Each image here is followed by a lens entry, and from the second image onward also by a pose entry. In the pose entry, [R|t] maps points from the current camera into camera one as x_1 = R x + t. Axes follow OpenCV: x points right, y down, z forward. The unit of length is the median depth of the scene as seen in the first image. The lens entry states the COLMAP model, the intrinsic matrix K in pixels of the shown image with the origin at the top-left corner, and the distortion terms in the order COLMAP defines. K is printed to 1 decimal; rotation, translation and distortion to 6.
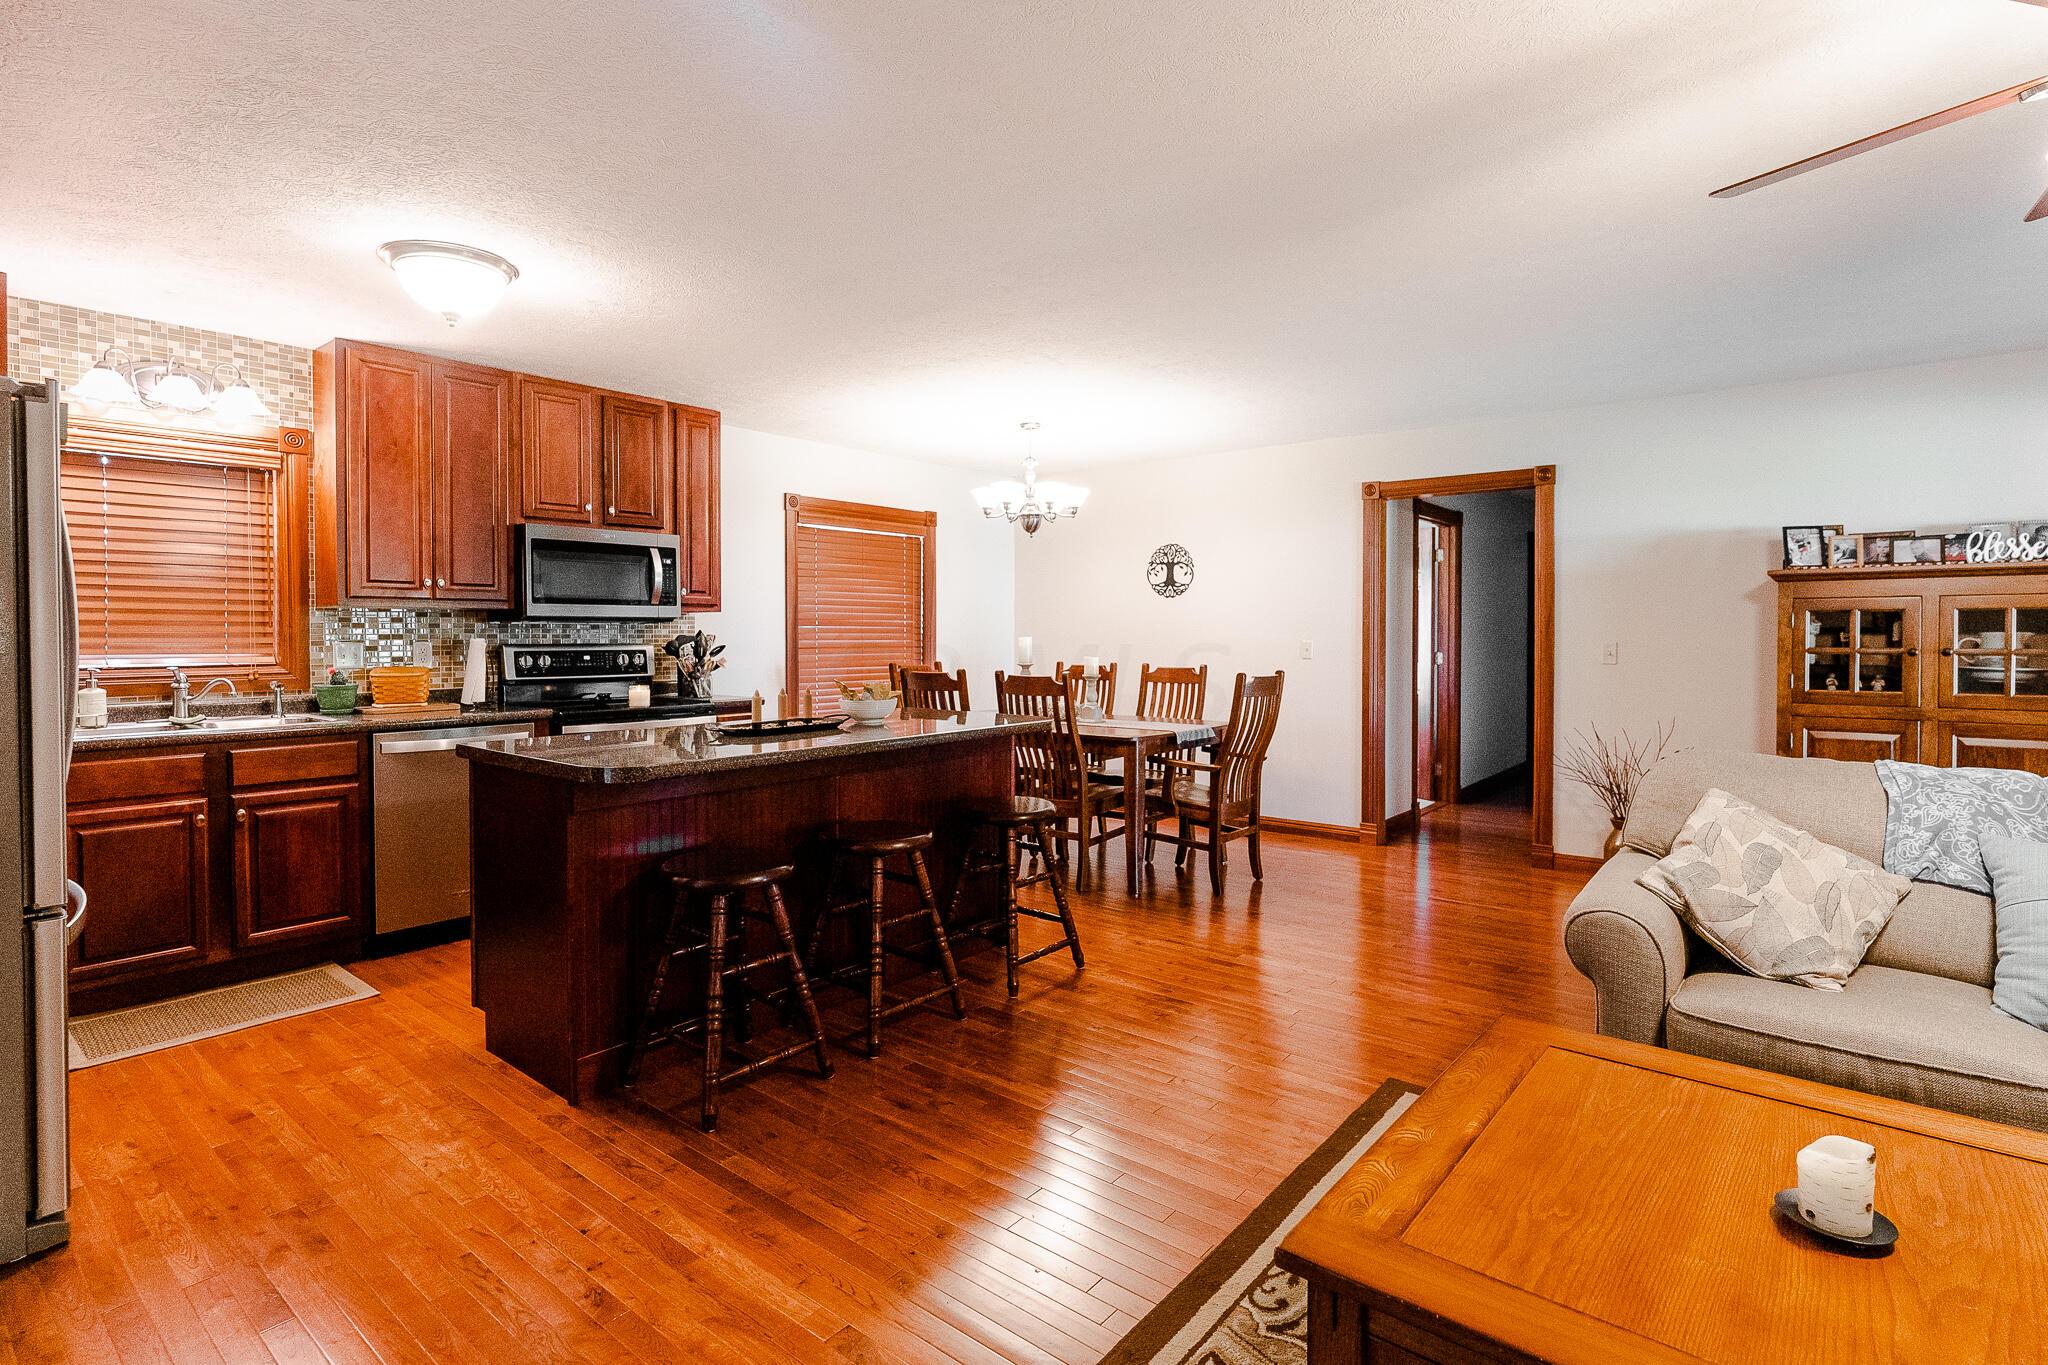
lens RADIAL K [[1004.7, 0, 1040.4], [0, 1004.7, 634.1], [0, 0, 1]] dist [-0.006335, -0.001846]
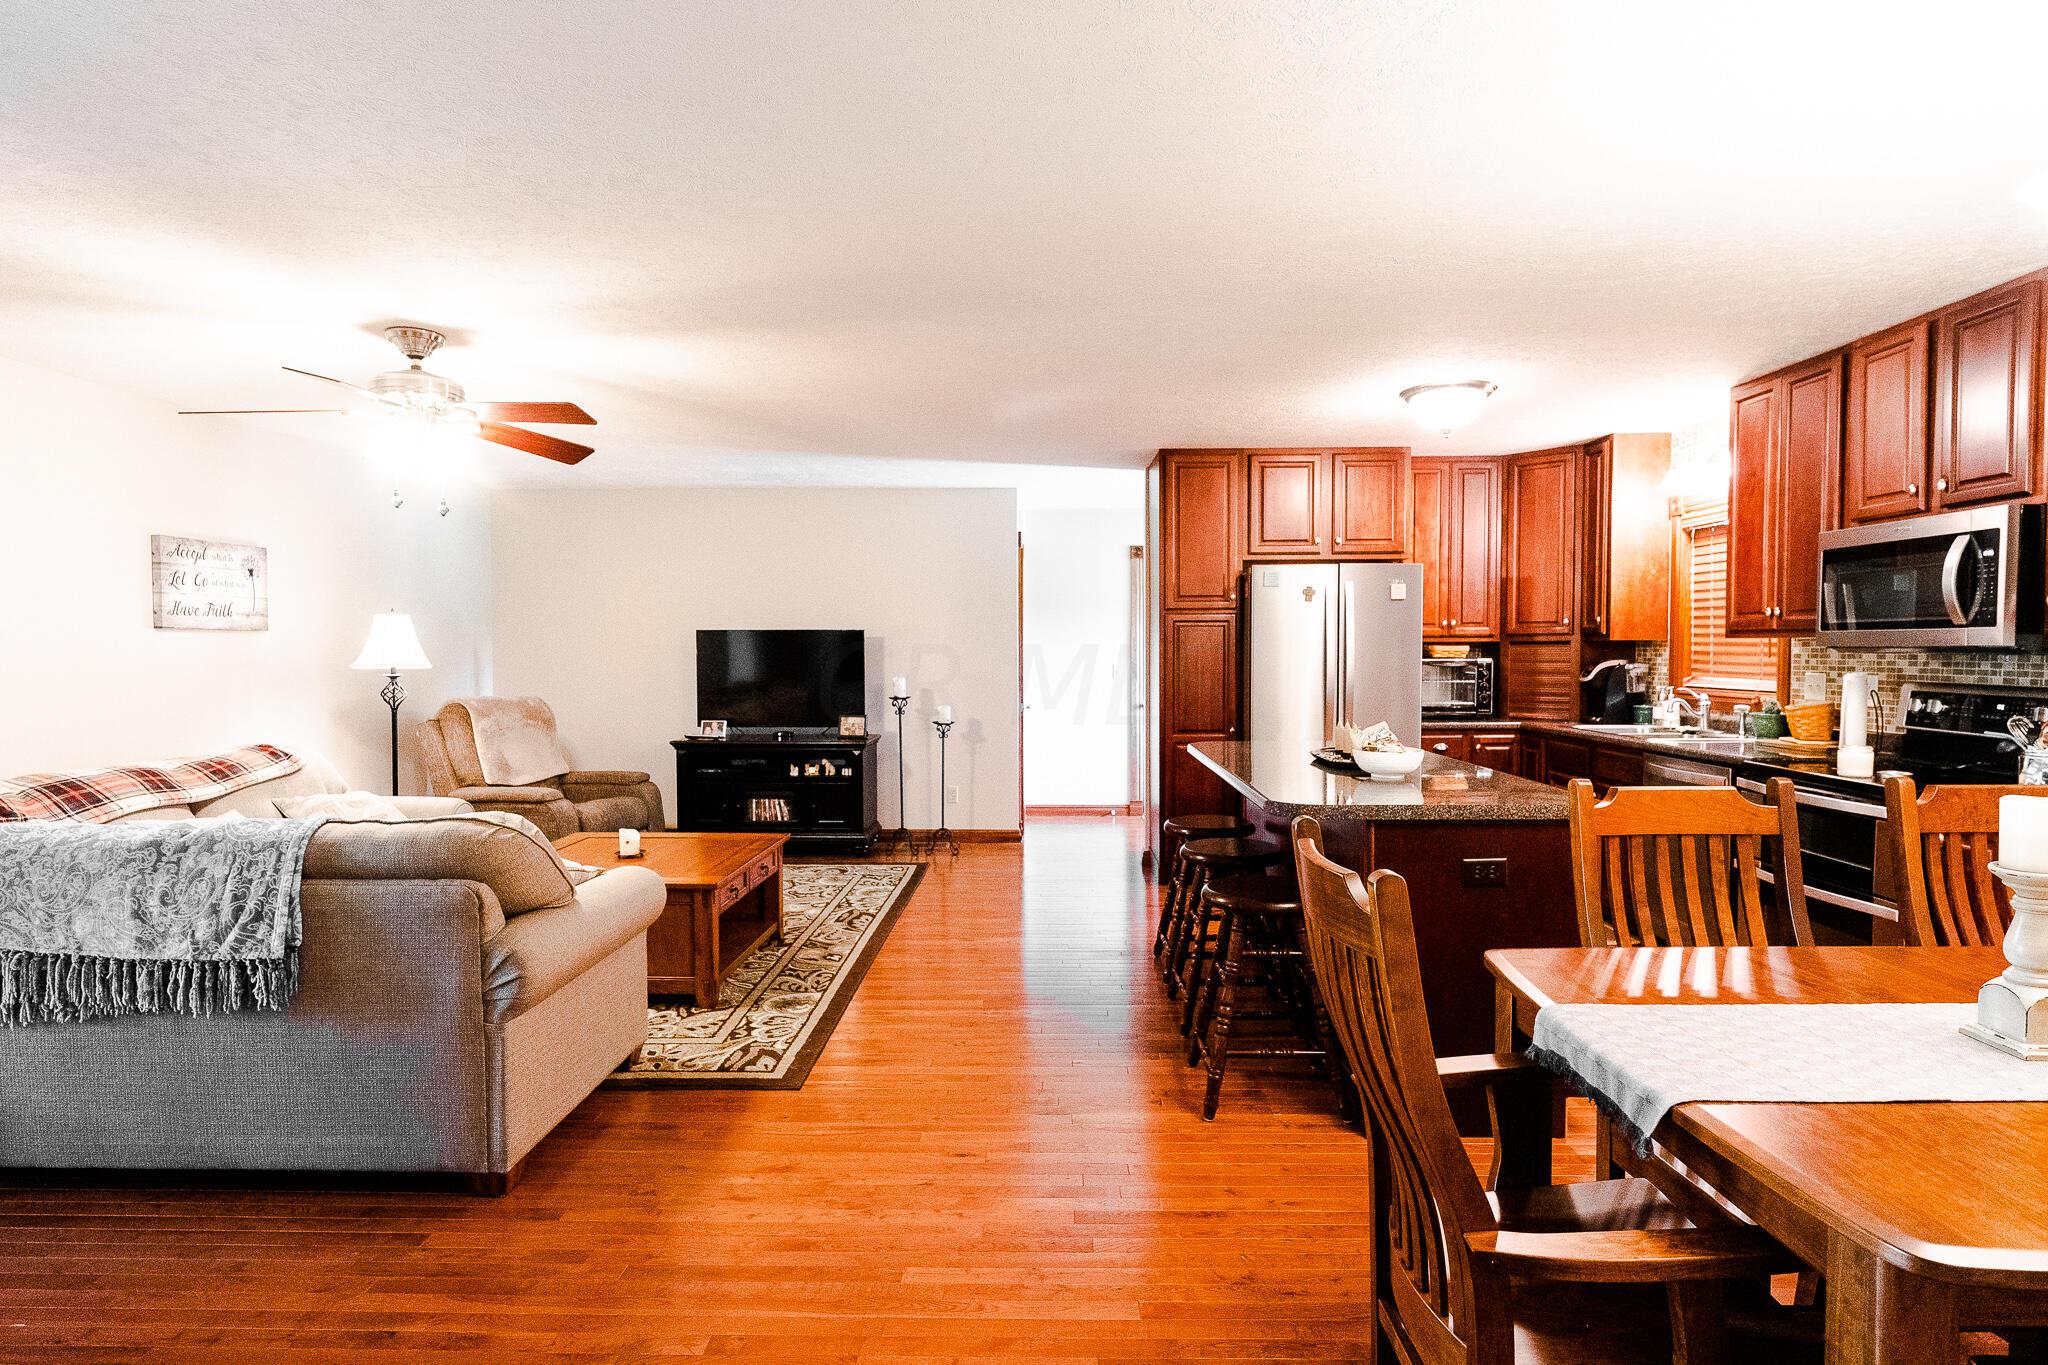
lens RADIAL K [[1023.1, 0, 1026.5], [0, 1023.1, 684.4], [0, 0, 1]] dist [0.001165, 0.000308]
pose [[-0.796301, 0.027212, -0.604288, 0.509300], [0.004665, 0.999234, 0.038850, -0.022312], [0.604882, 0.028117, -0.795818, 1.273829]]
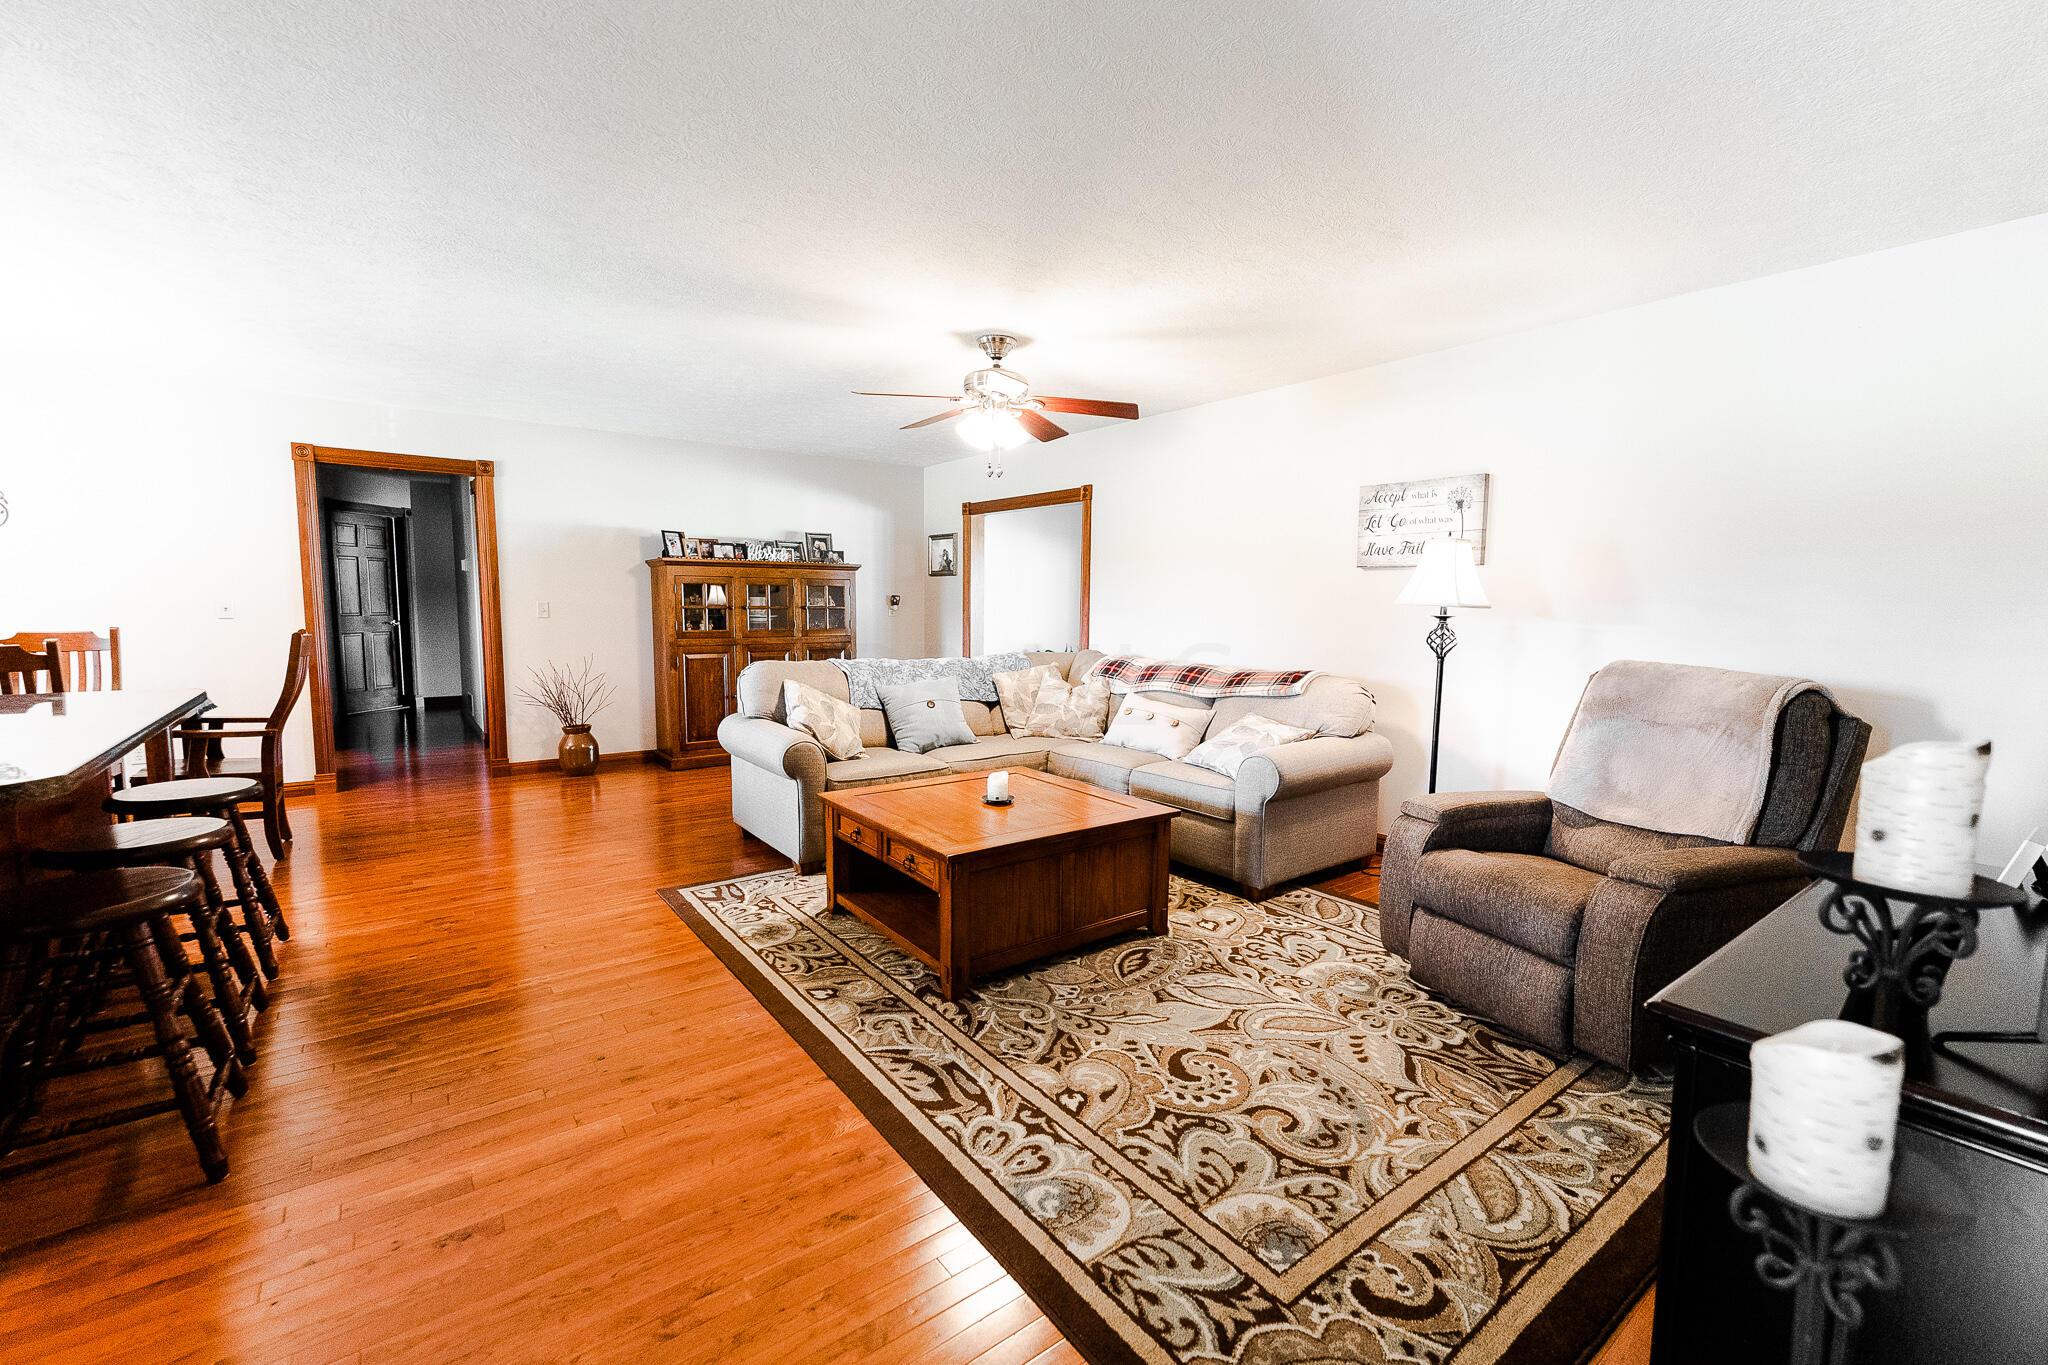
lens RADIAL K [[842.6, 0, 1022.8], [0, 842.6, 690.8], [0, 0, 1]] dist [0.009906, 0.000354]
pose [[0.240711, -0.103603, 0.965051, -0.465002], [-0.009041, 0.994004, 0.108967, -0.003992], [-0.970555, -0.034955, 0.238332, 0.099099]]
